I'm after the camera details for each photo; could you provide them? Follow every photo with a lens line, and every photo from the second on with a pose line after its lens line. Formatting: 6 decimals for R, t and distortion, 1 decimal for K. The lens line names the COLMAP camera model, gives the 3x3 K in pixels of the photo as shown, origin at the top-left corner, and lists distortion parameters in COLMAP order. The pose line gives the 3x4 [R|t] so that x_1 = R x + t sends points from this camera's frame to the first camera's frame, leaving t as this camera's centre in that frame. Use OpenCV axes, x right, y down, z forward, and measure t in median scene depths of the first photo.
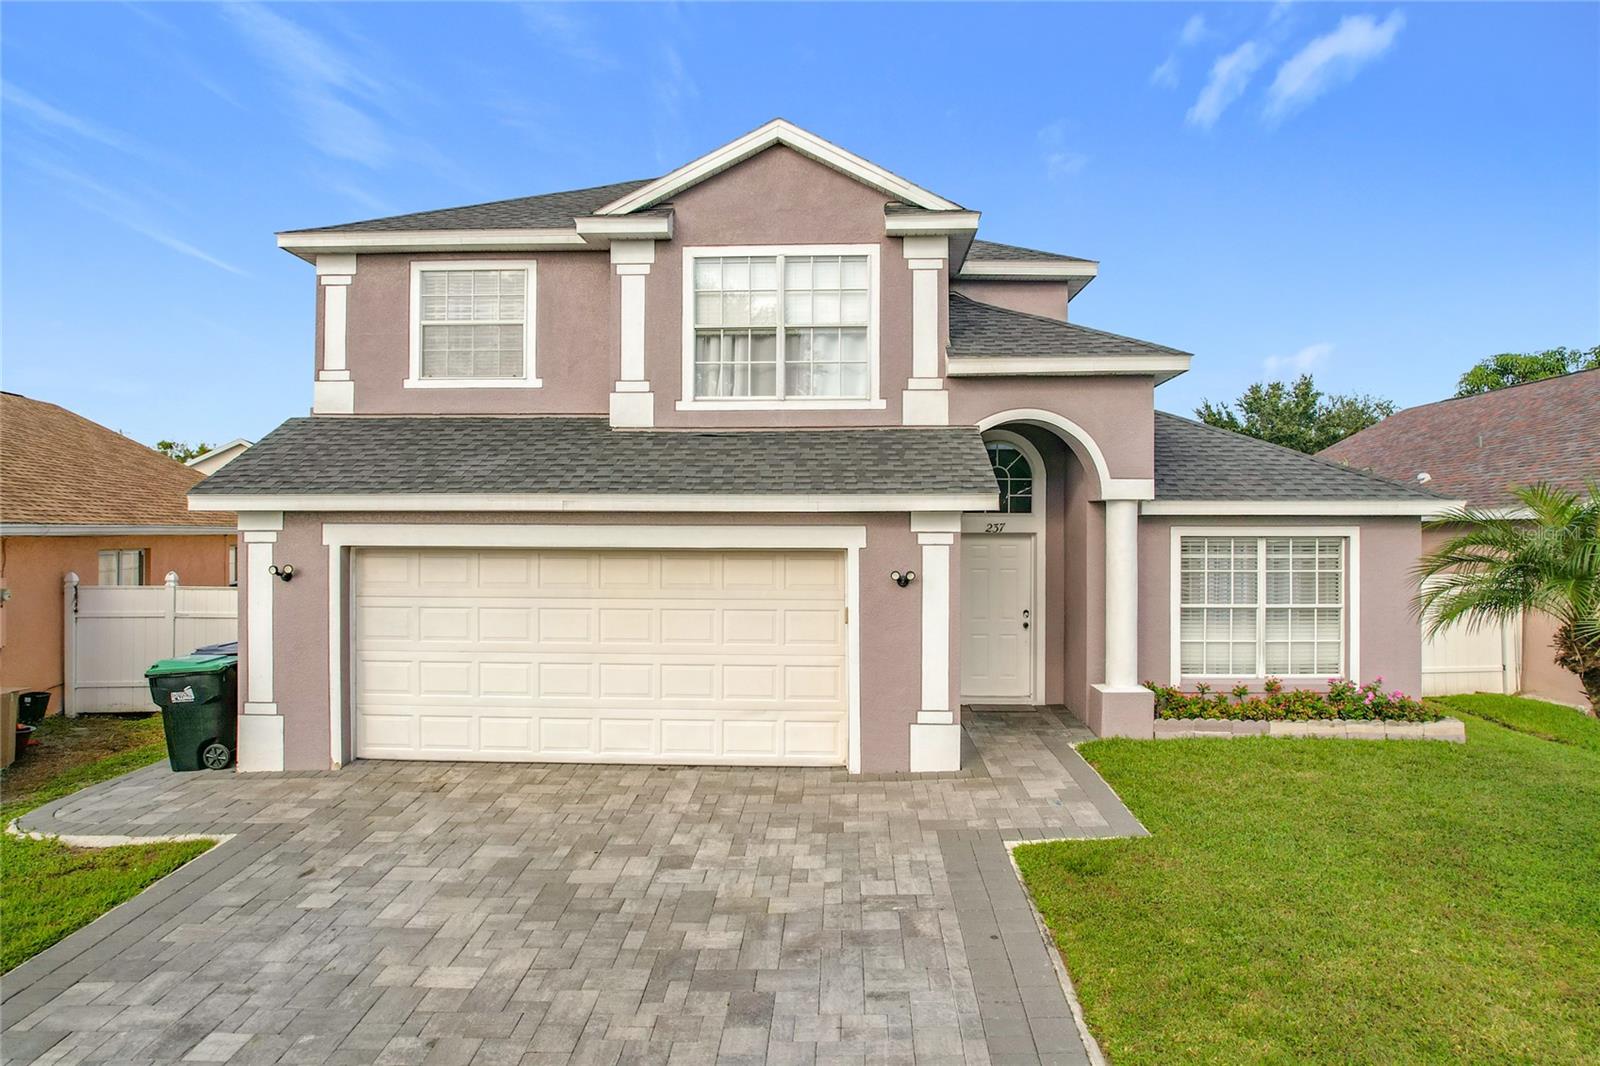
lens RADIAL K [[1043.8, 0, 800.0], [0, 1043.8, 533.0], [0, 0, 1]] dist [-0.073842, 0.063654]
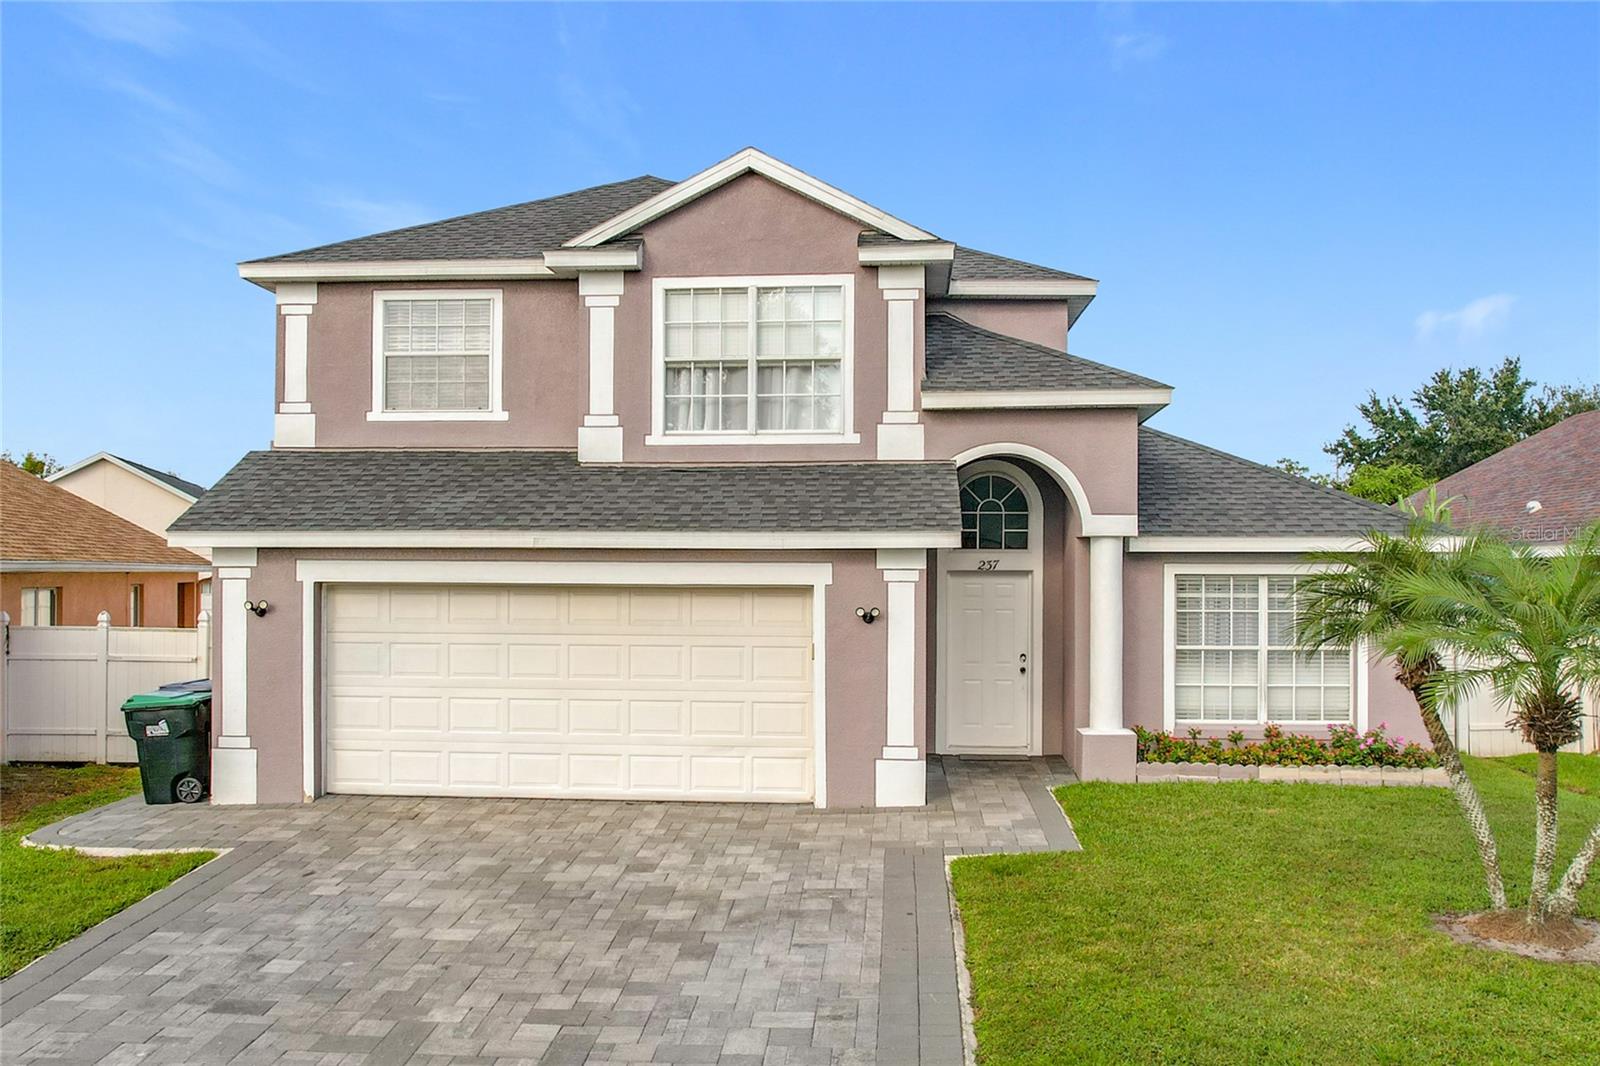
lens RADIAL K [[1490.5, 0, 767.0], [0, 1490.5, 569.4], [0, 0, 1]] dist [-0.041666, -0.012718]
pose [[0.998966, 0.001167, -0.045444, 0.059950], [-0.001352, 0.999991, -0.004024, 0.005202], [0.045439, 0.004082, 0.998959, -0.402342]]
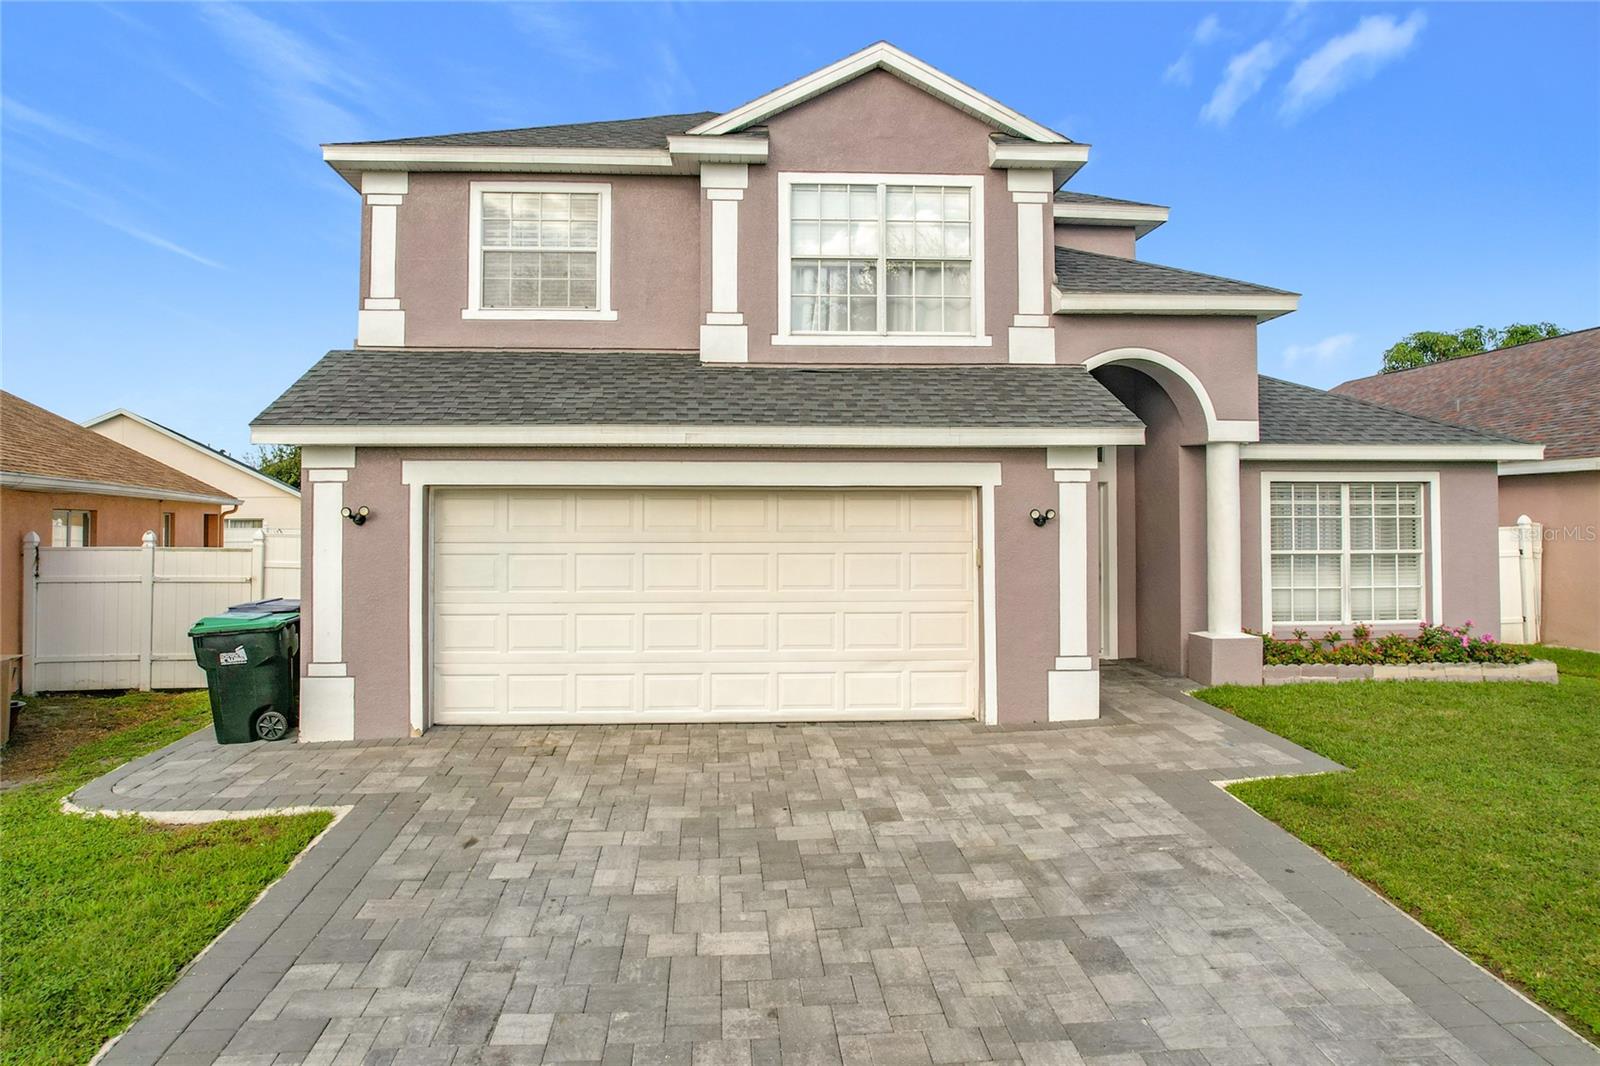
lens RADIAL K [[1061.5, 0, 771.7], [0, 1061.5, 494.8], [0, 0, 1]] dist [-0.071841, 0.057580]
pose [[0.994898, -0.001407, 0.100872, -0.218685], [0.004066, 0.999649, -0.026165, 0.042502], [-0.100800, 0.026442, 0.994555, 0.057033]]
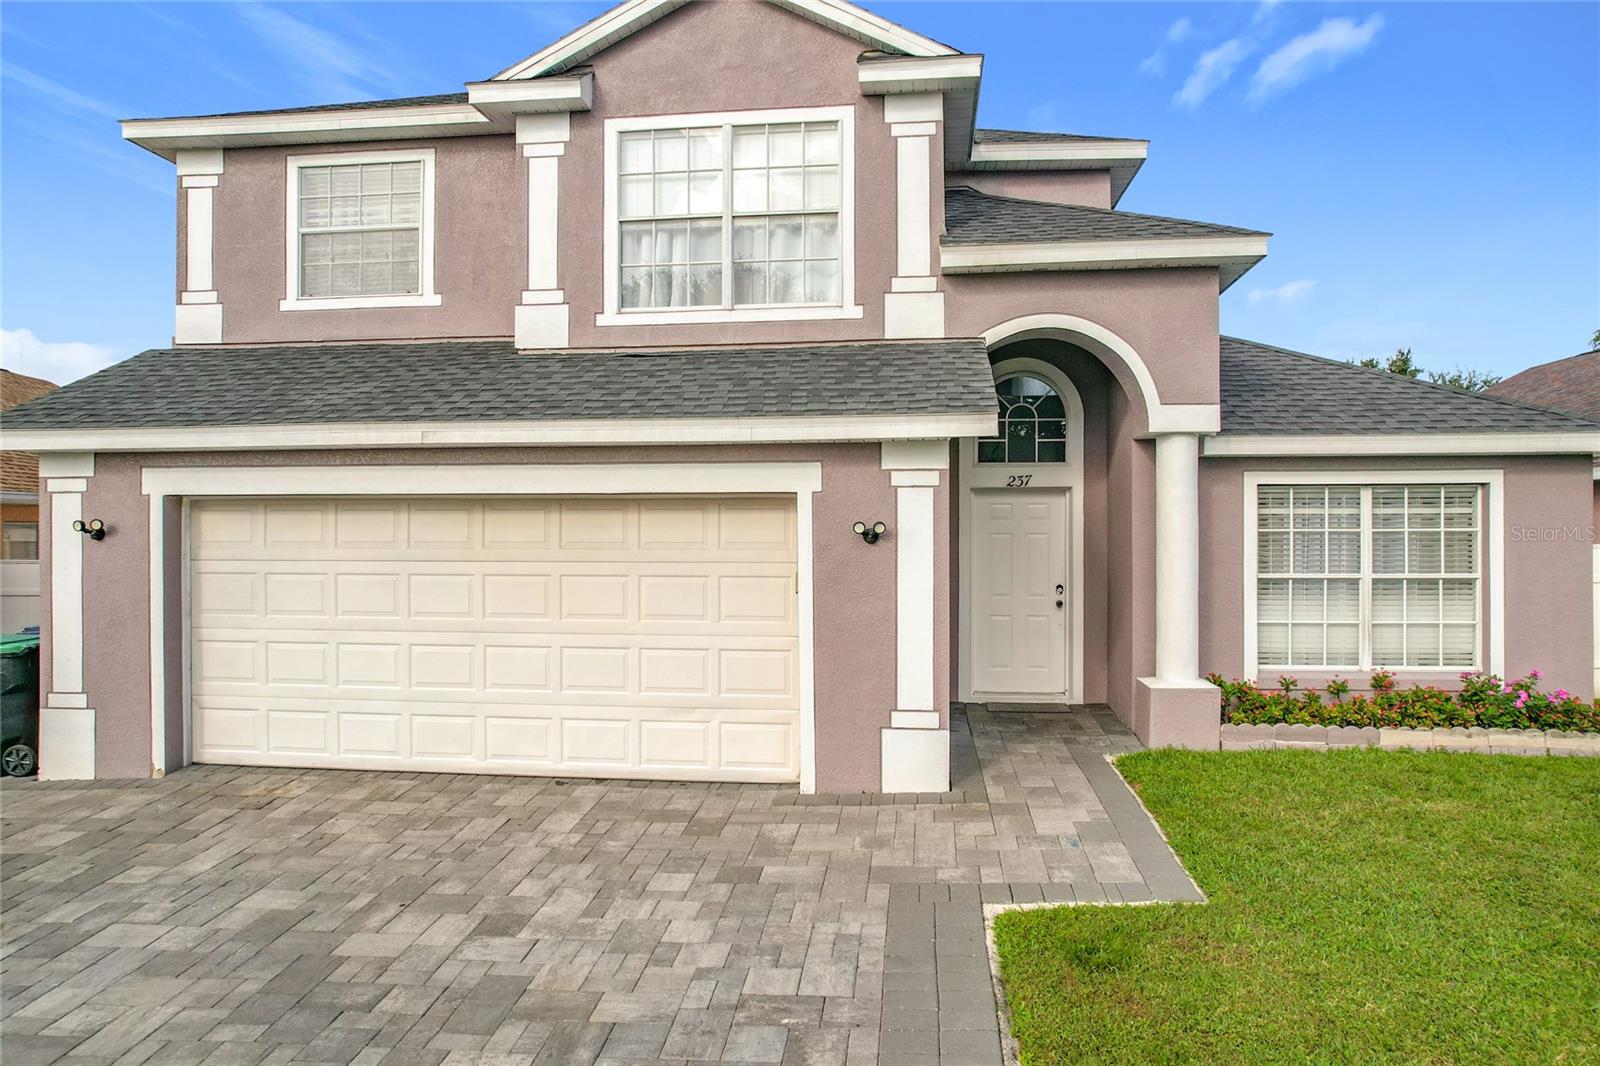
lens RADIAL K [[1044.5, 0, 800.0], [0, 1044.5, 533.0], [0, 0, 1]] dist [-0.083548, 0.082626]
pose [[0.997375, -0.003551, -0.072325, 0.092169], [0.003726, 0.999990, 0.002296, 0.038229], [0.072316, -0.002559, 0.997378, 0.230767]]
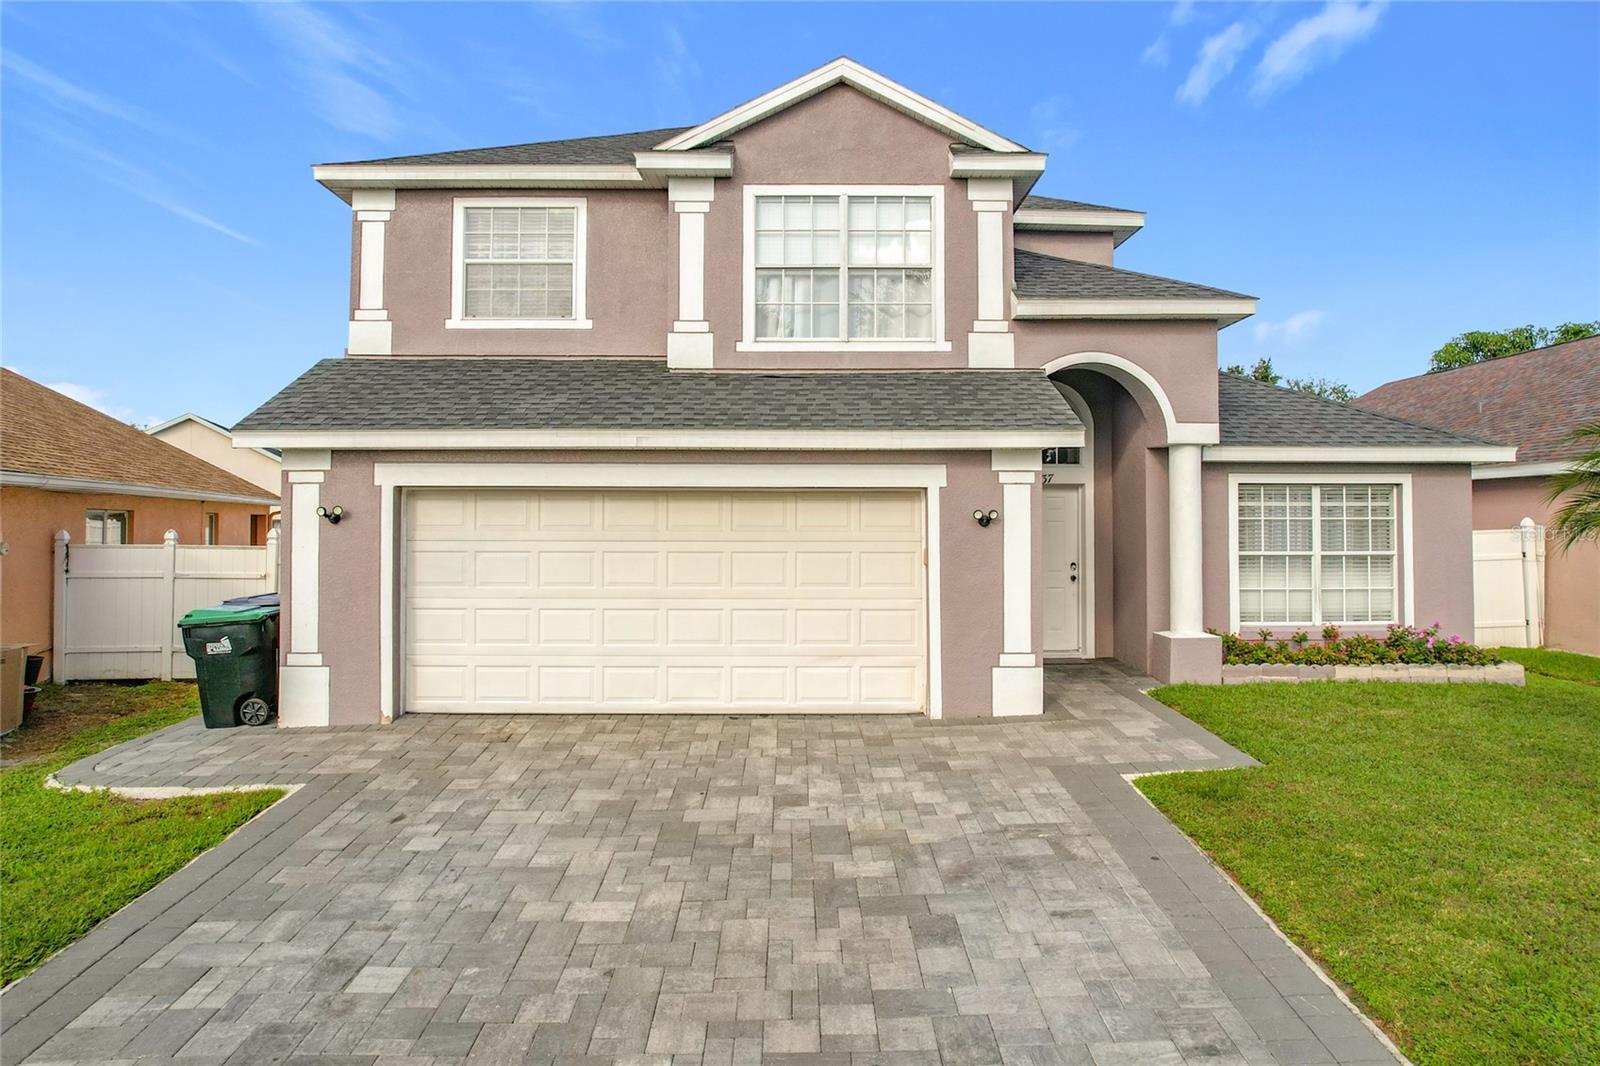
lens RADIAL K [[1059.1, 0, 798.5], [0, 1059.1, 496.3], [0, 0, 1]] dist [-0.068806, 0.053922]
pose [[0.998514, -0.000438, 0.054493, -0.116866], [0.001922, 0.999629, -0.027184, 0.044975], [-0.054461, 0.027248, 0.998144, 0.015732]]
